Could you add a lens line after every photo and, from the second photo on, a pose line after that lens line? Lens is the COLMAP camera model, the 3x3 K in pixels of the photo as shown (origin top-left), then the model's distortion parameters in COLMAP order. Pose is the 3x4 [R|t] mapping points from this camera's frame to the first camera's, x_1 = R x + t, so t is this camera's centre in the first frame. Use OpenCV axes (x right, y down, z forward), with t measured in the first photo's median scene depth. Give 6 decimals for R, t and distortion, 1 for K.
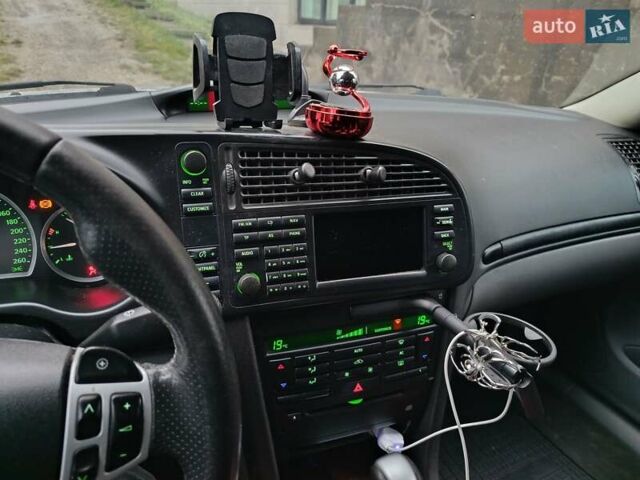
lens RADIAL K [[482.2, 0, 322.8], [0, 482.2, 239.2], [0, 0, 1]] dist [0.043487, -0.011804]
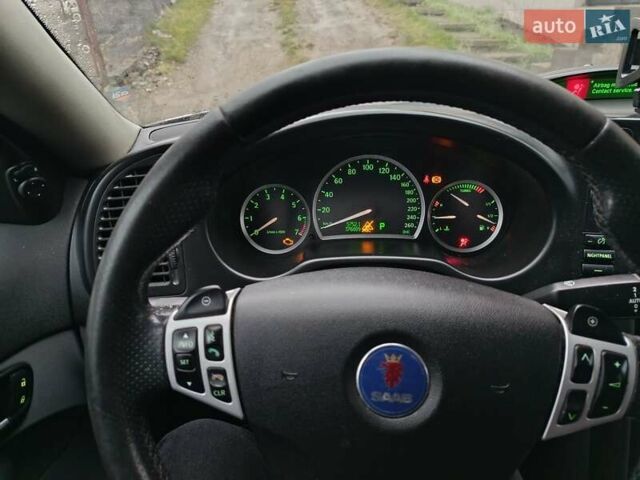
lens RADIAL K [[482.2, 0, 319.9], [0, 482.2, 241.0], [0, 0, 1]] dist [0.043487, -0.011804]
pose [[0.877860, 0.140265, -0.457916, -0.266181], [-0.133375, 0.989925, 0.047534, 0.054421], [0.459970, 0.019346, 0.887724, -0.140540]]
